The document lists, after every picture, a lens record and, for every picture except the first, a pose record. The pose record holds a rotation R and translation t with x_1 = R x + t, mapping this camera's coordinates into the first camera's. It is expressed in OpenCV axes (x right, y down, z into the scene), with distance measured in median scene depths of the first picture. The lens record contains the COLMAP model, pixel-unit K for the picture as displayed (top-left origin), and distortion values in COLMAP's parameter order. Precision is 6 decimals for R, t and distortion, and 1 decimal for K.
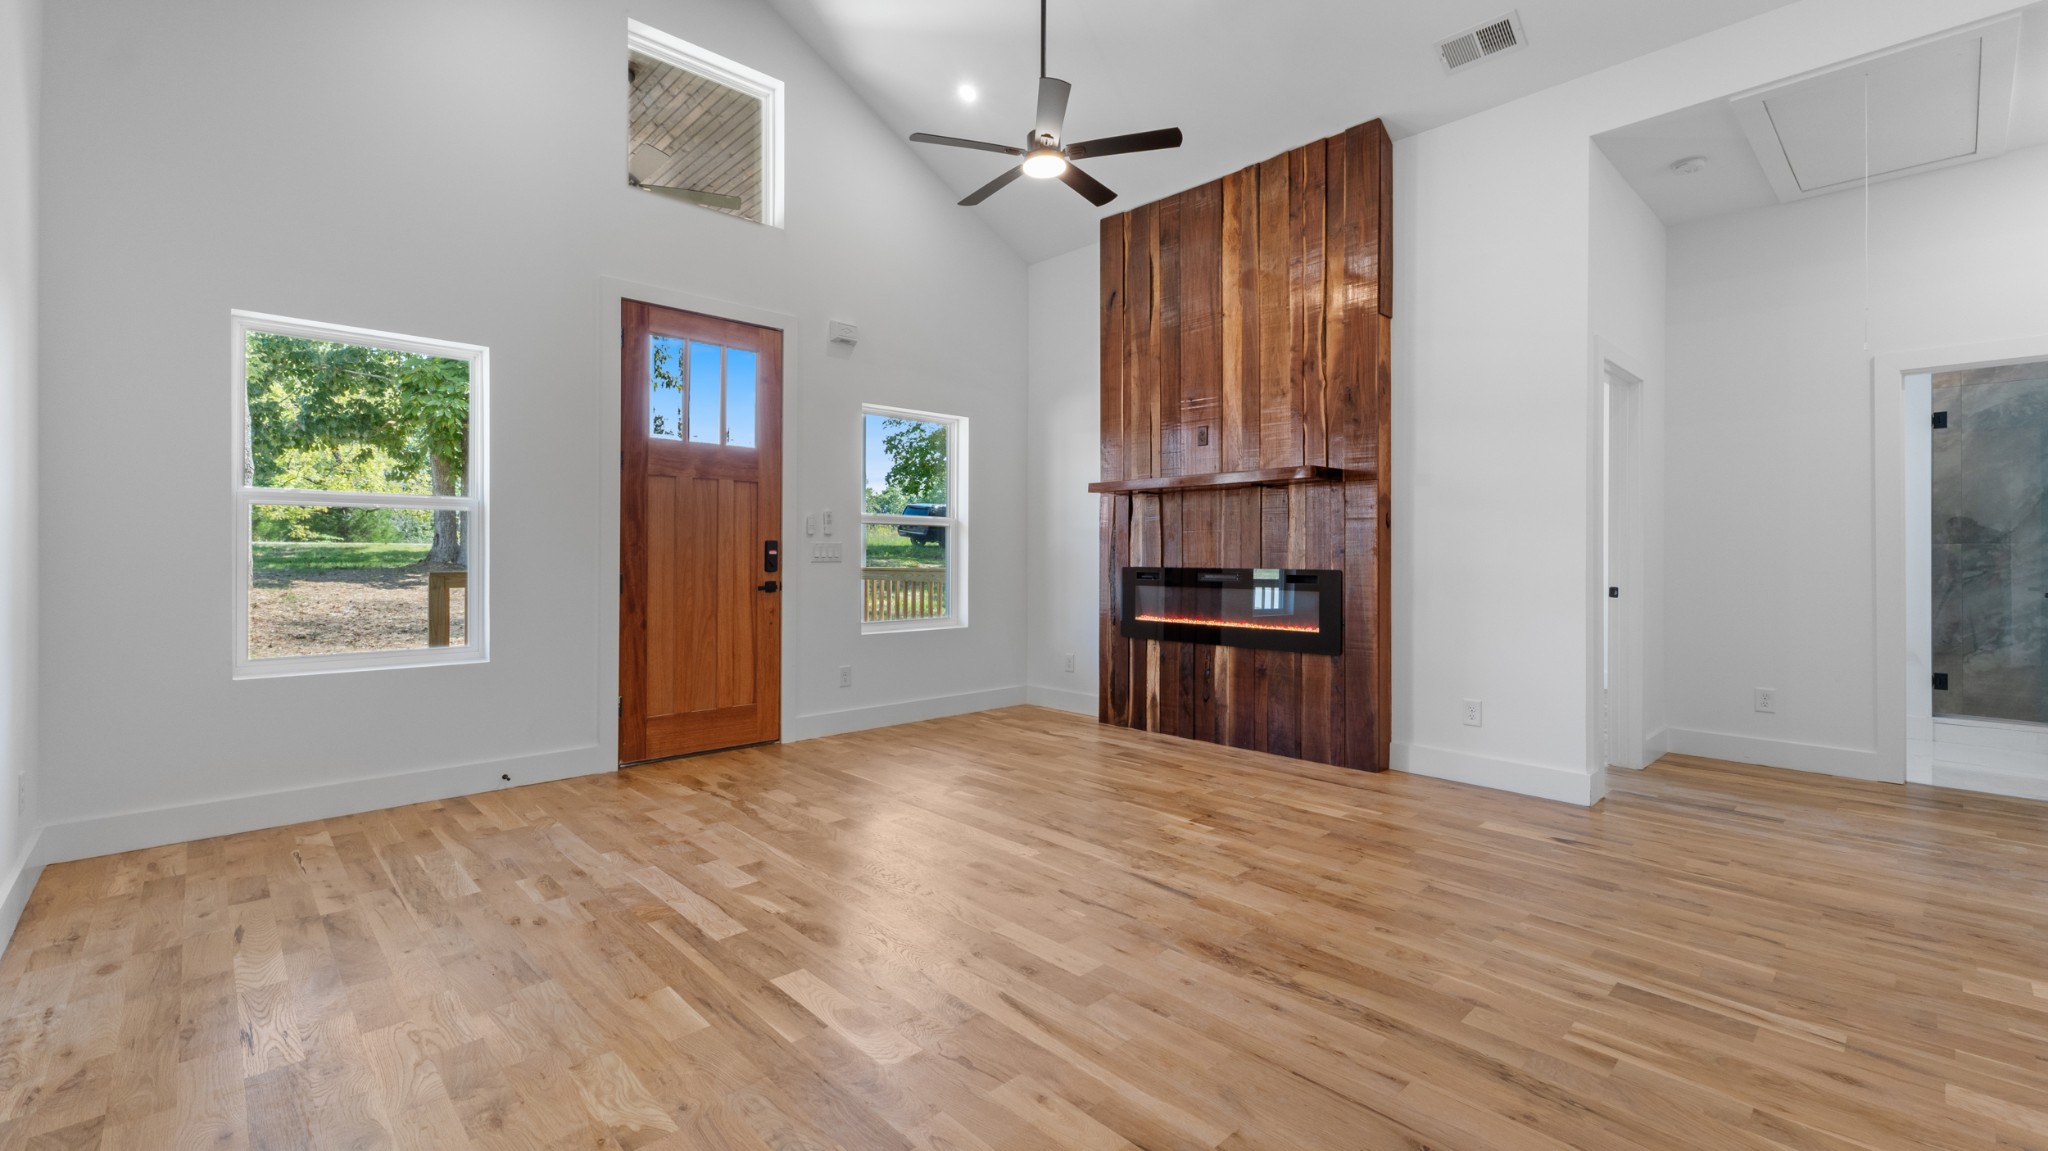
lens RADIAL K [[869.2, 0, 1036.6], [0, 869.2, 560.1], [0, 0, 1]] dist [0.006874, 0.000235]
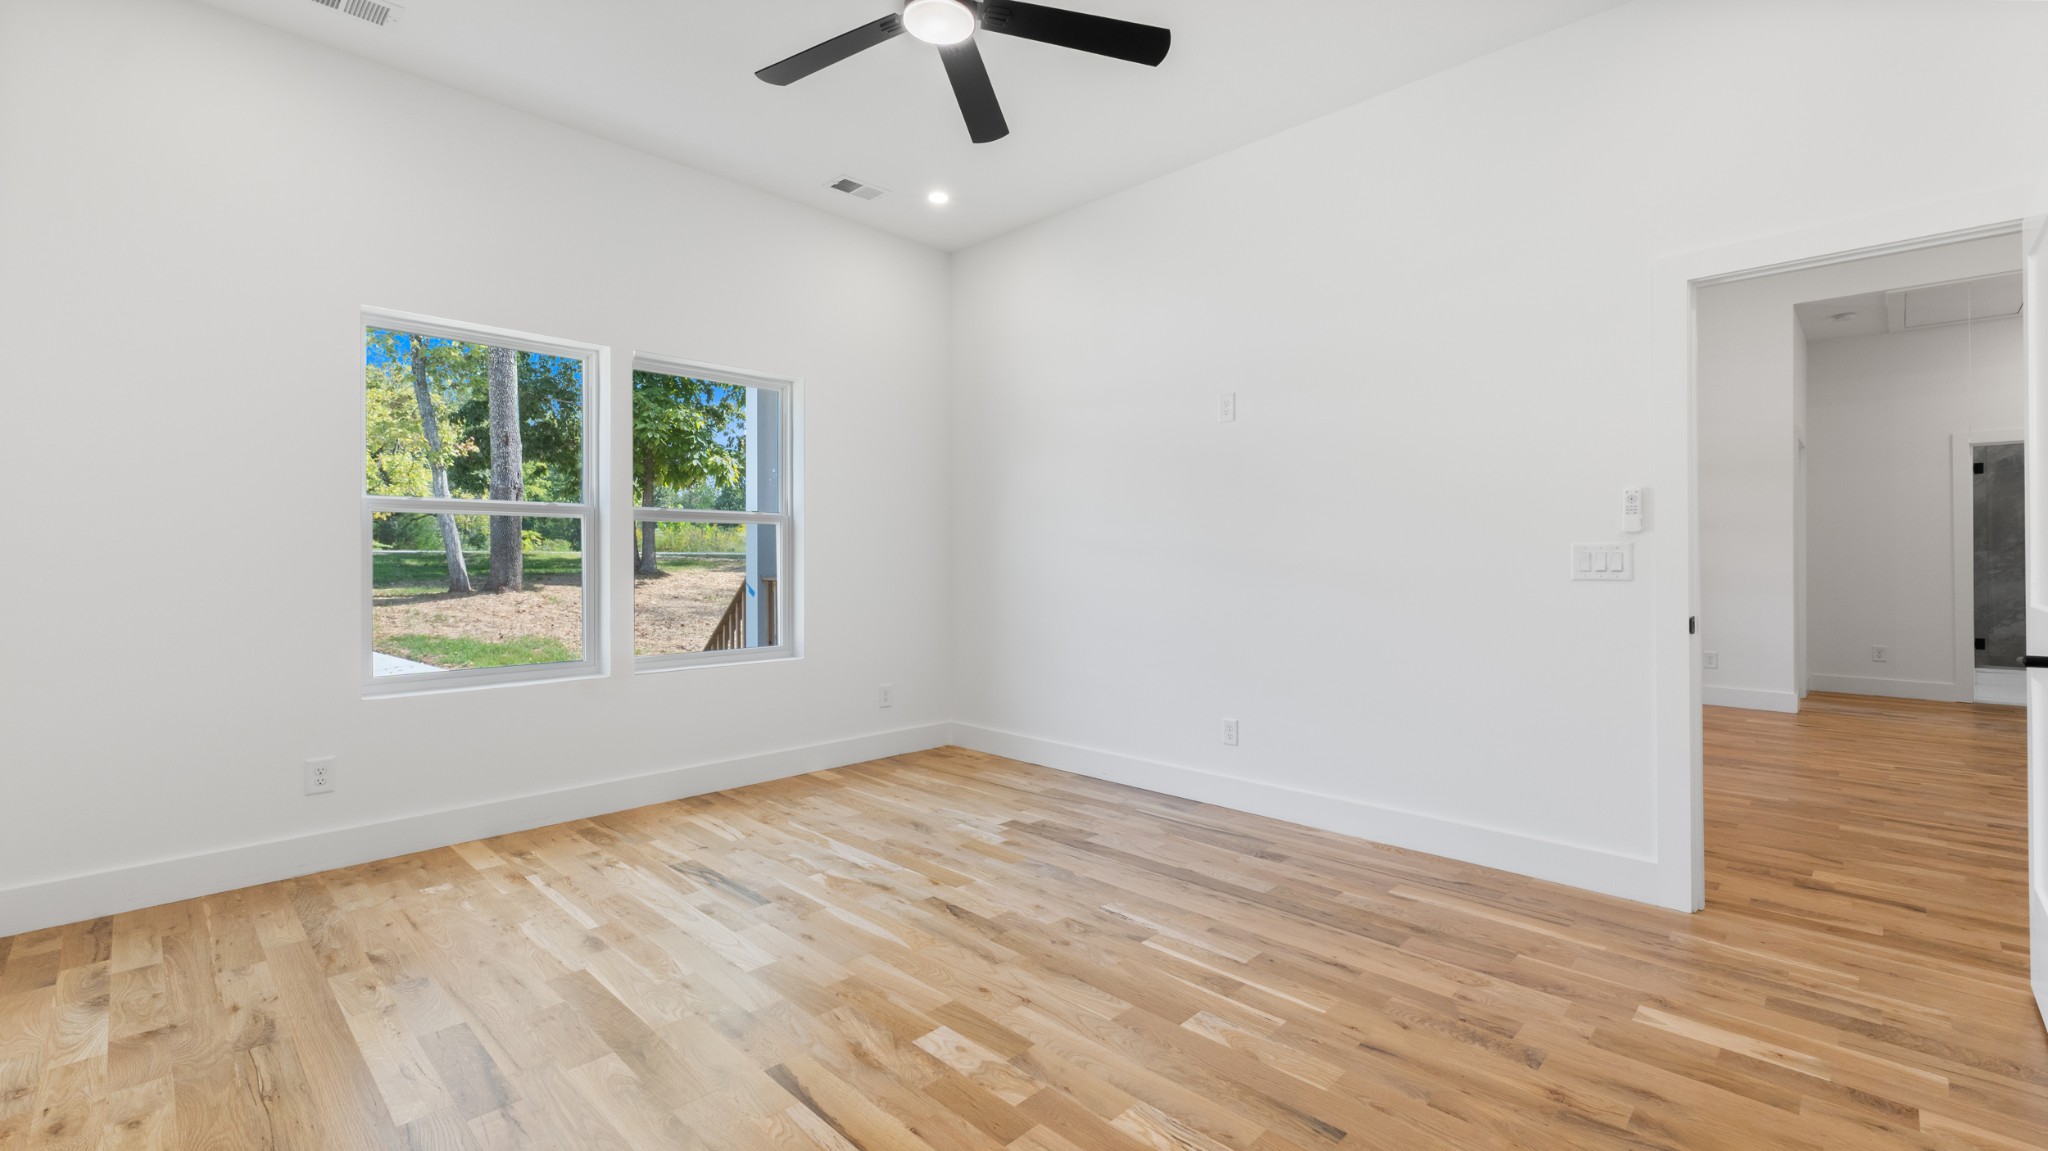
lens RADIAL K [[869.2, 0, 1031.1], [0, 869.2, 562.4], [0, 0, 1]] dist [0.006874, 0.000235]
pose [[0.999484, -0.002664, 0.031999, -0.682170], [0.002762, 0.999992, -0.003006, 0.000050], [-0.031990, 0.003093, 0.999483, -0.476000]]
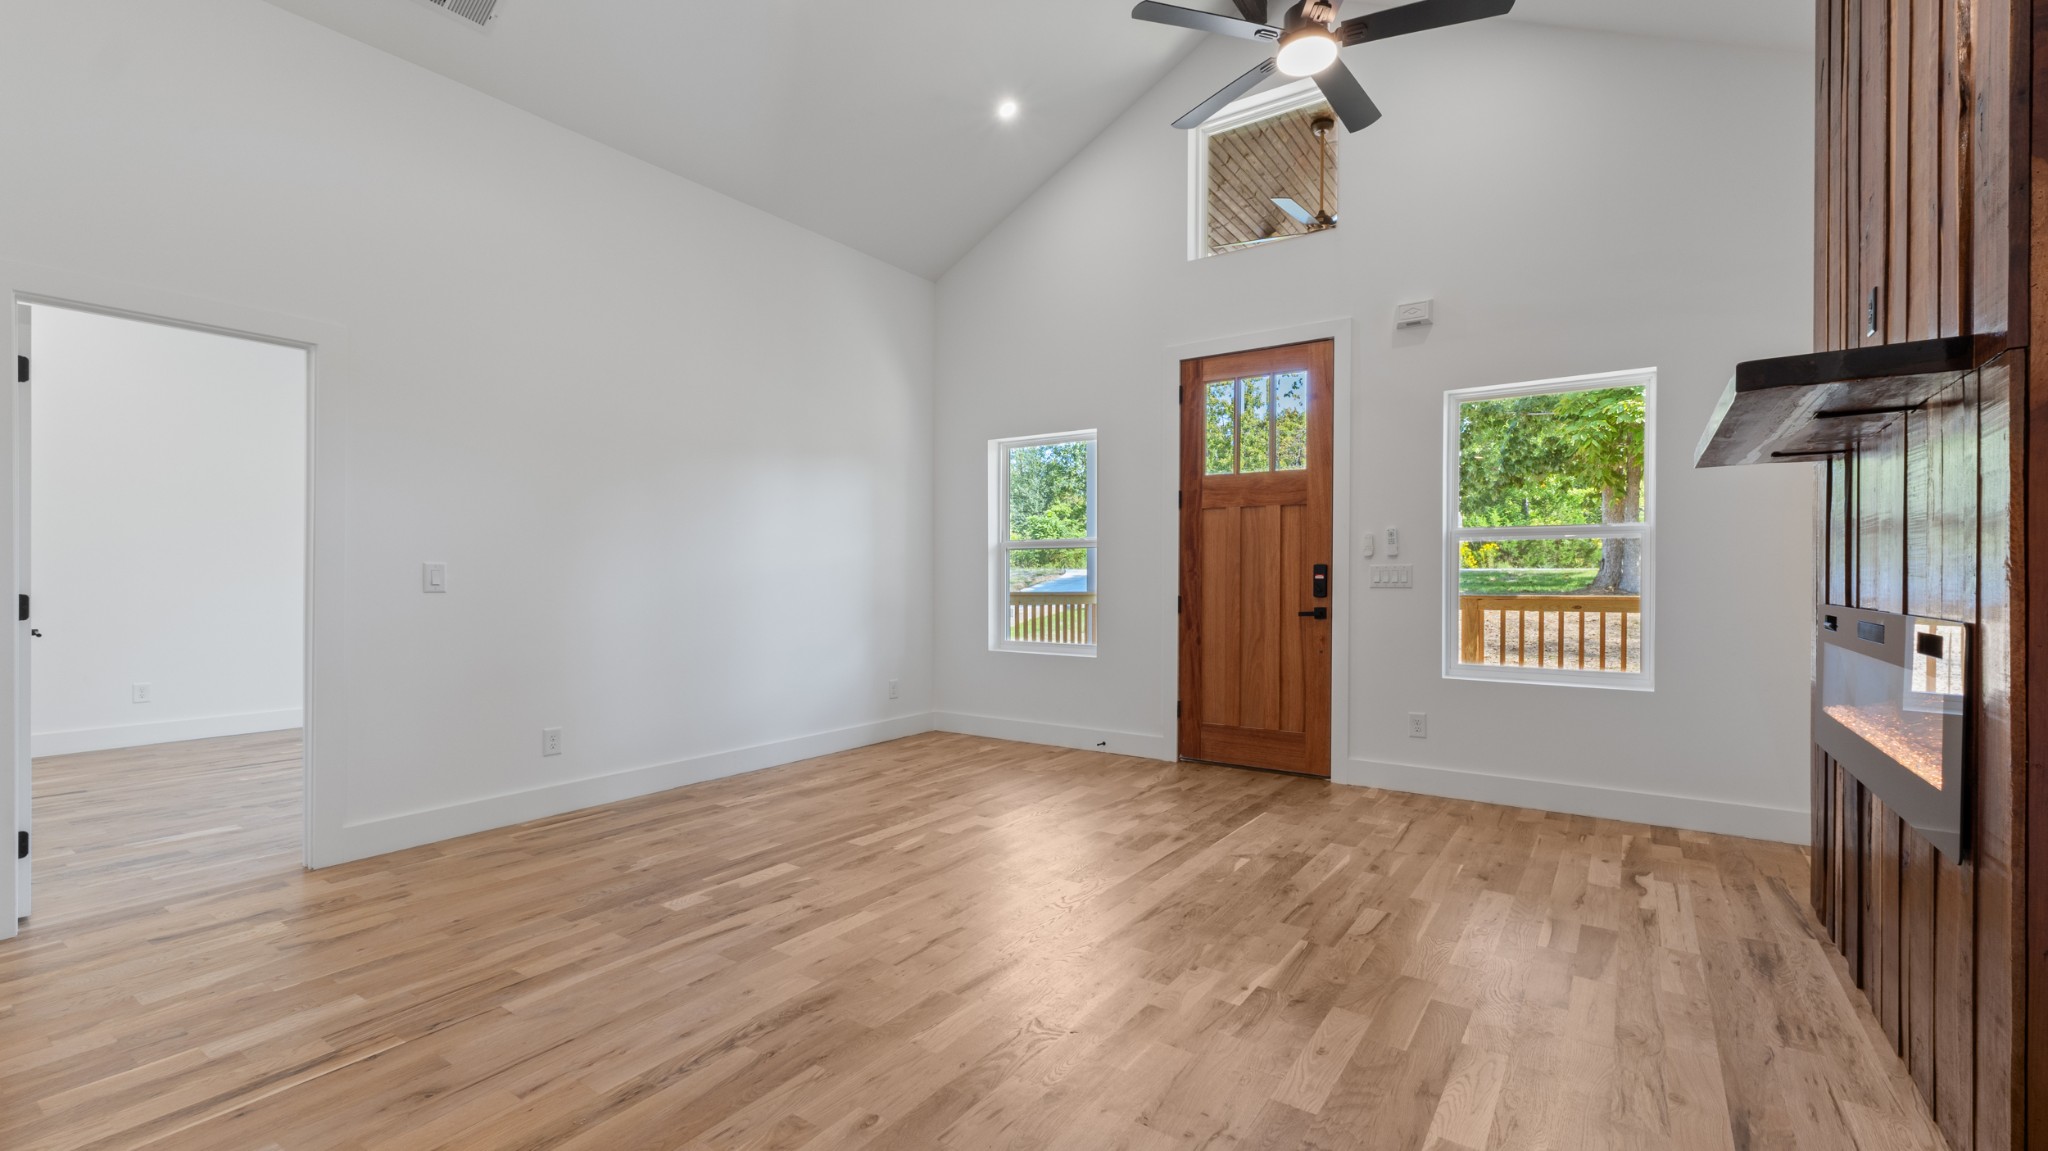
lens RADIAL K [[869.2, 0, 1026.7], [0, 869.2, 583.0], [0, 0, 1]] dist [0.006874, 0.000235]
pose [[0.193885, 0.004193, -0.981015, 0.592995], [-0.006931, 0.999972, 0.002904, -0.002955], [0.981000, 0.006237, 0.193909, 0.532236]]
